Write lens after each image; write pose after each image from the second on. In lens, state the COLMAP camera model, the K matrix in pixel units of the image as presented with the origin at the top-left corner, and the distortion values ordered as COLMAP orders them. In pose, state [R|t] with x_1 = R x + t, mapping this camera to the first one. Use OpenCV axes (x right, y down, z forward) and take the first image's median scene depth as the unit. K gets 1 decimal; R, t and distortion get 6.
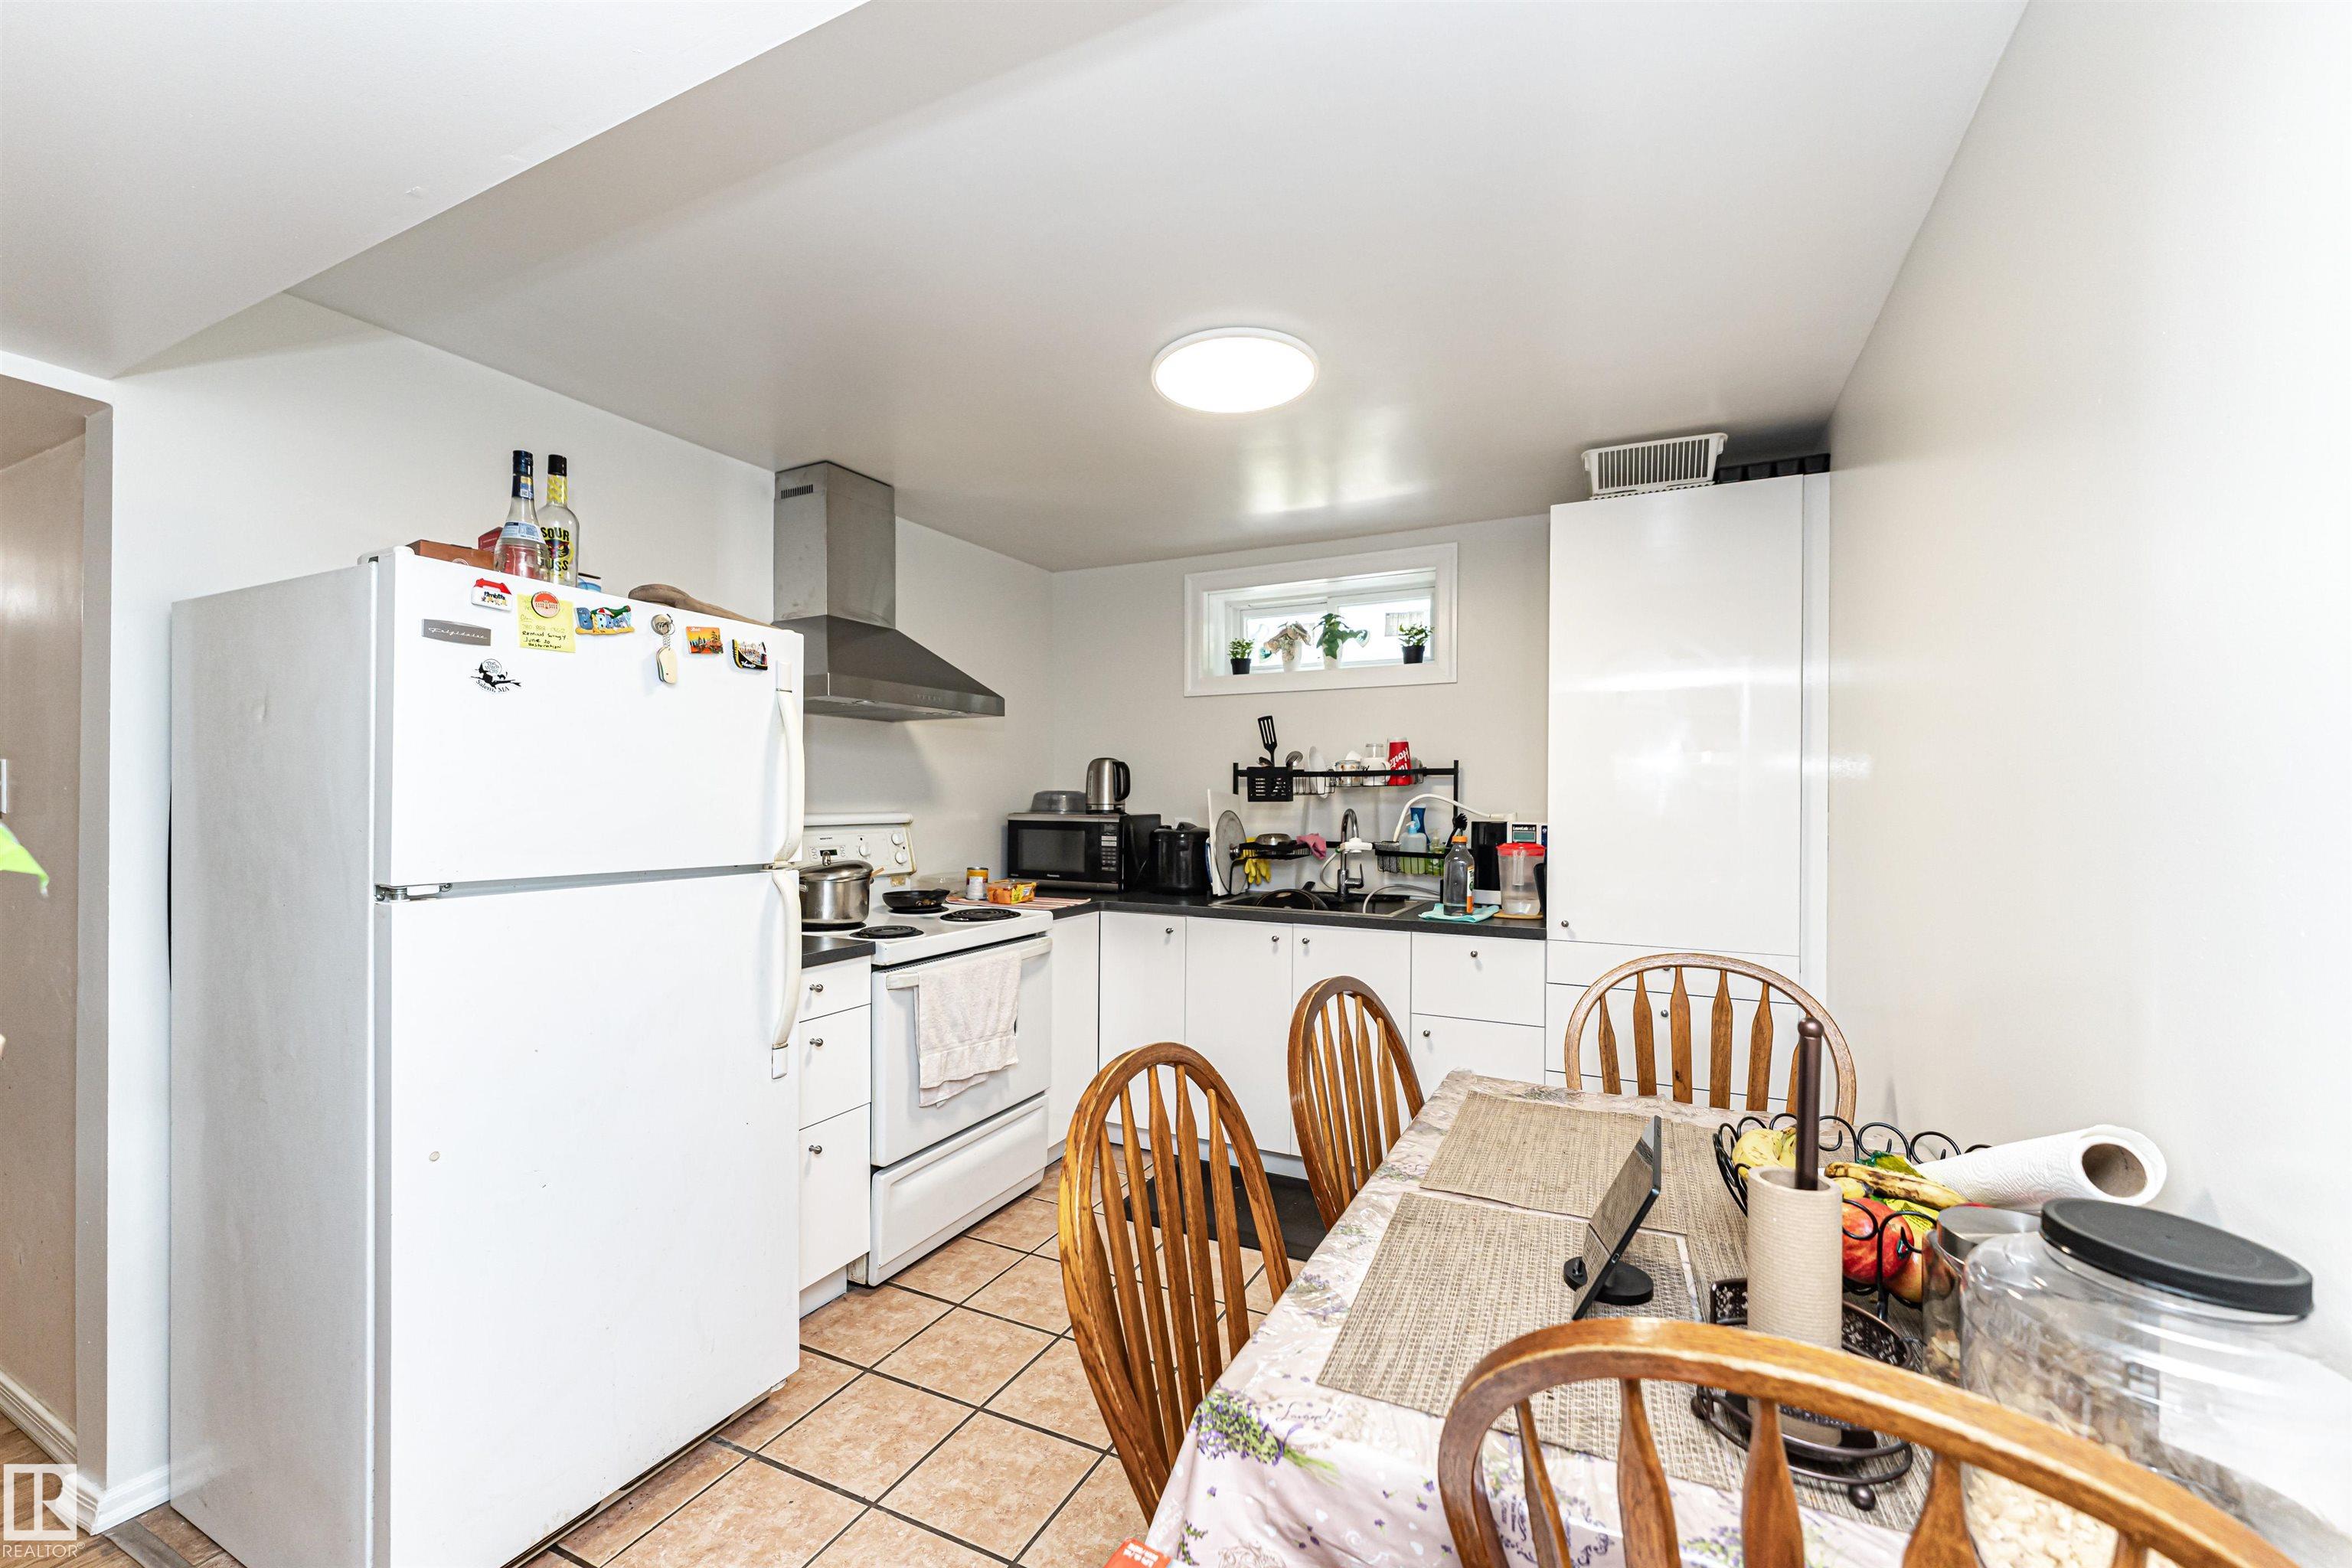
lens RADIAL K [[939.1, 0, 1176.0], [0, 939.1, 784.0], [0, 0, 1]] dist [0.003484, 0.000004]
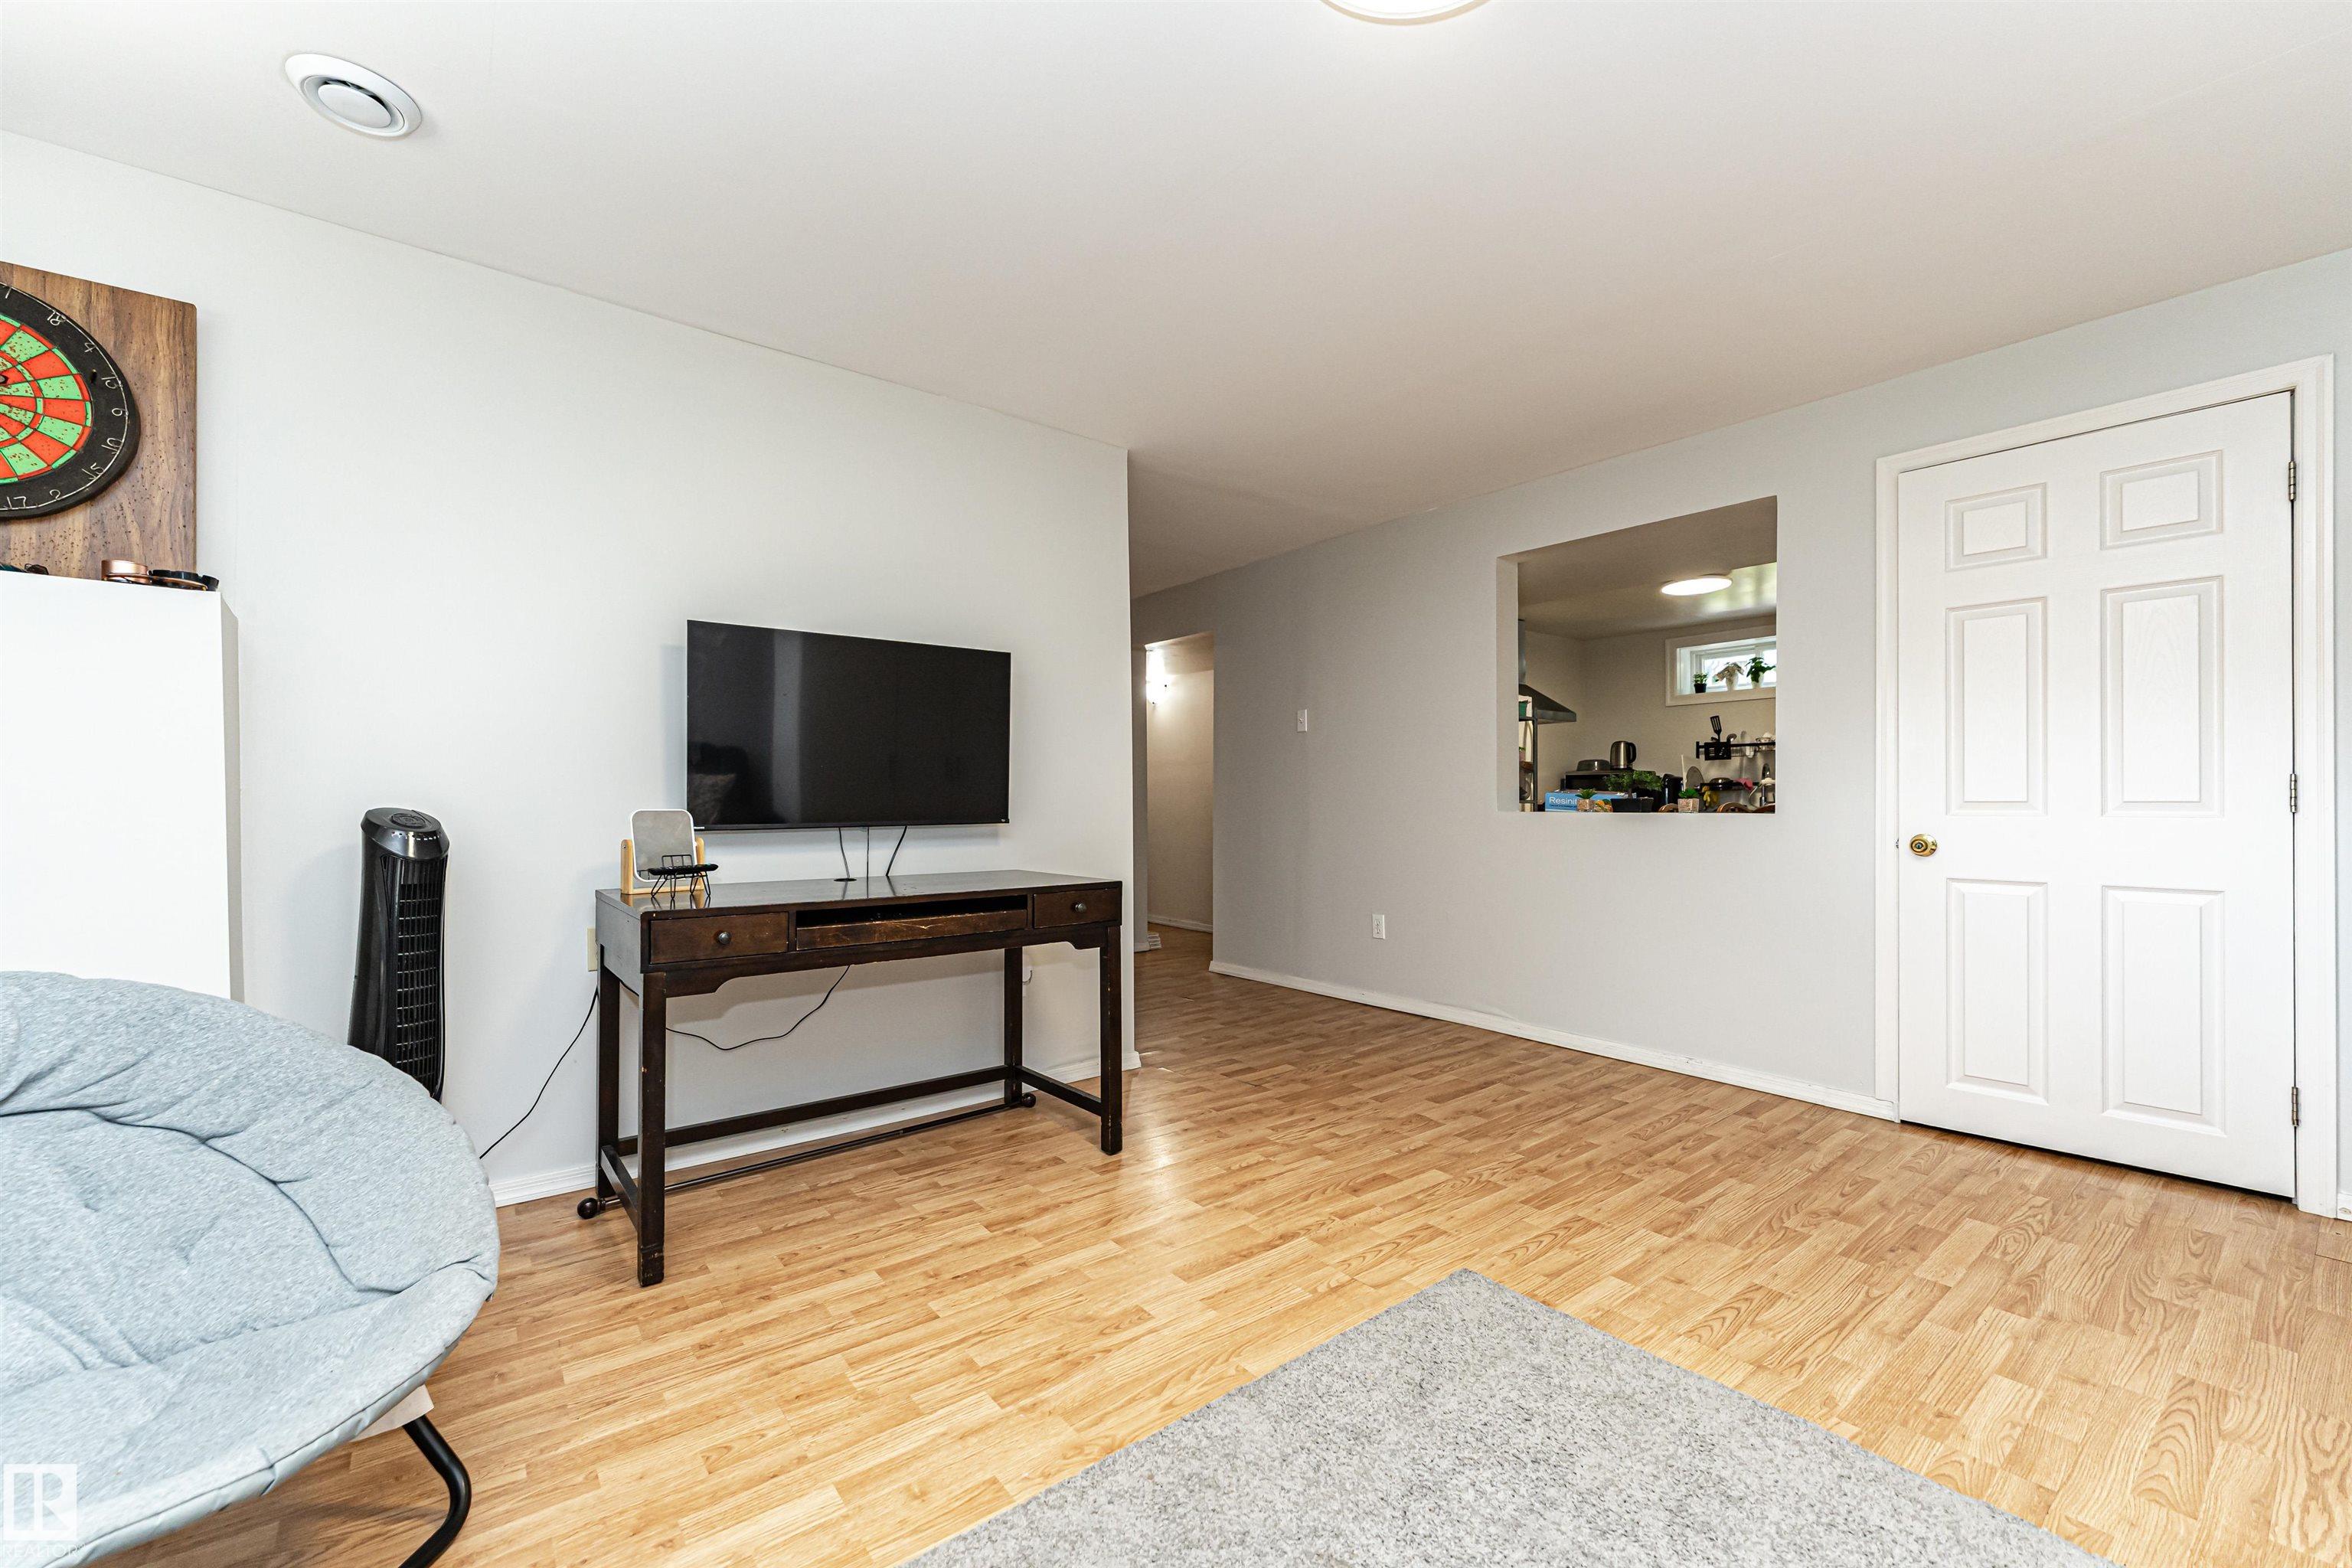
lens RADIAL K [[991.5, 0, 1186.2], [0, 991.5, 800.4], [0, 0, 1]] dist [0.000329, -0.000027]
pose [[0.916791, -0.007648, -0.399295, -0.089370], [0.011674, 0.999903, 0.007652, 0.073865], [0.399198, -0.011677, 0.916791, -1.317769]]
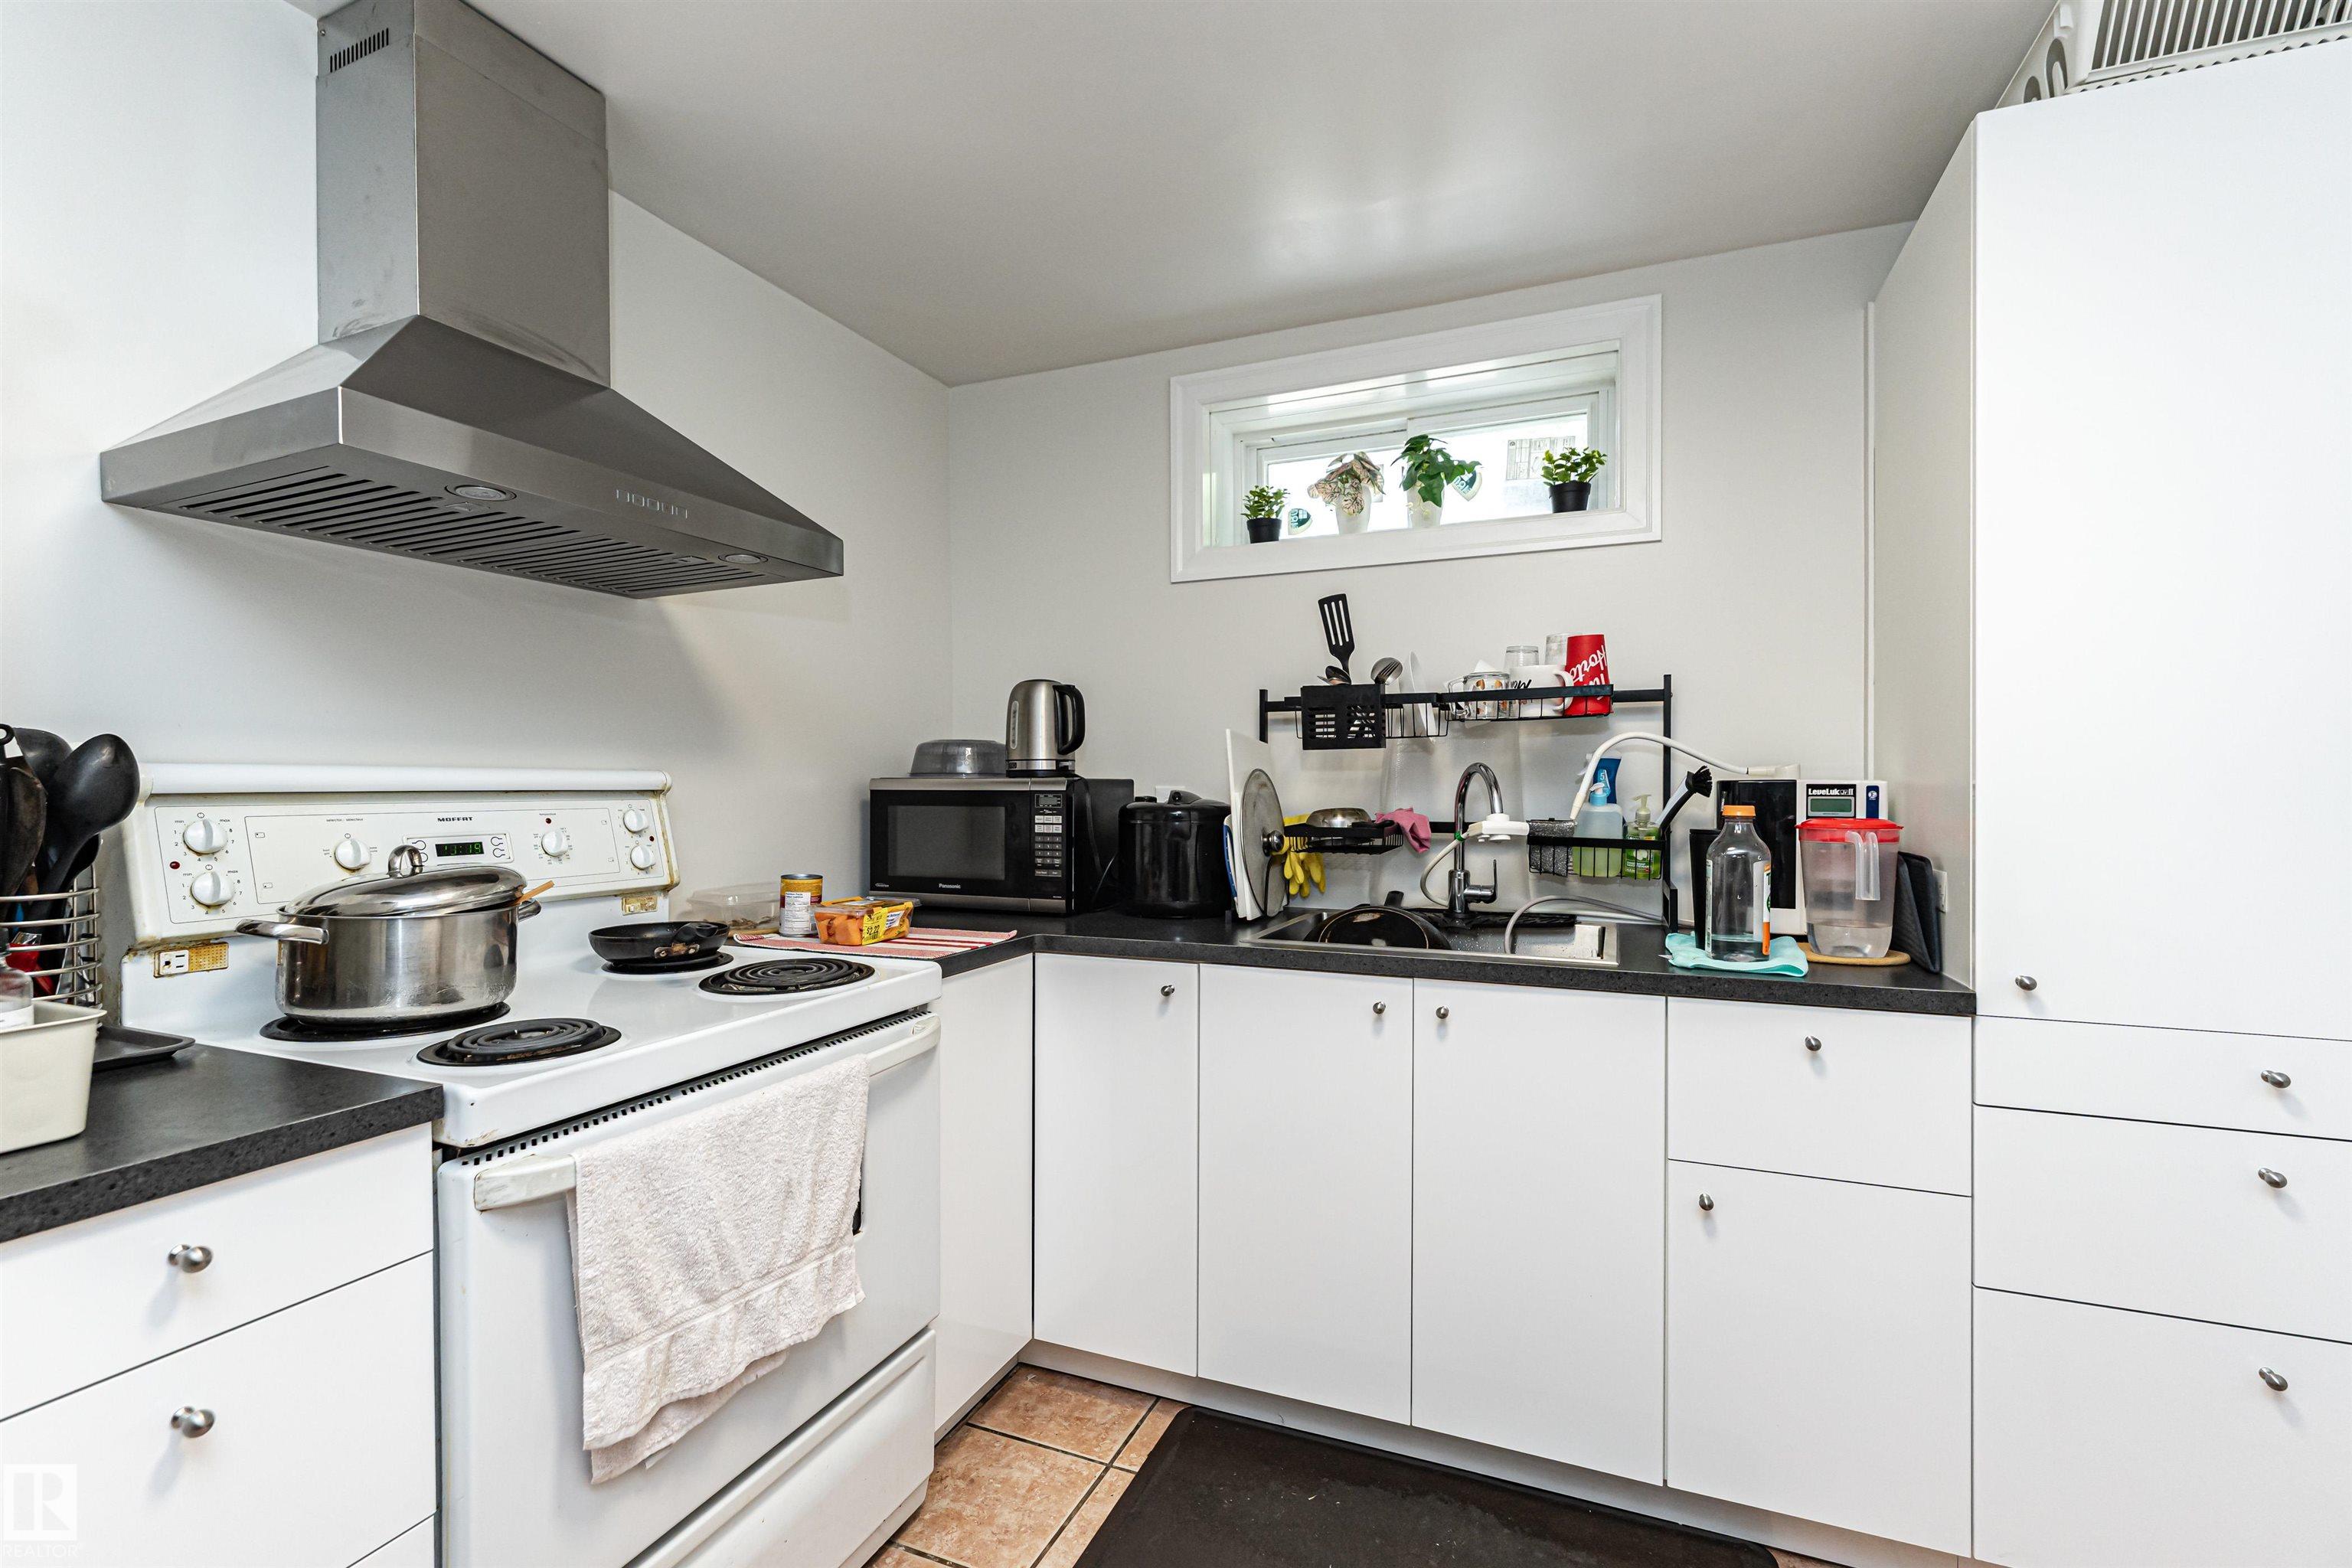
lens RADIAL K [[1019.9, 0, 1159.4], [0, 1019.9, 788.2], [0, 0, 1]] dist [-0.000616, -0.000086]
pose [[0.998528, -0.006024, 0.053903, -0.039878], [0.005147, 0.999852, 0.016398, 0.031324], [-0.053994, -0.016096, 0.998412, 0.408888]]
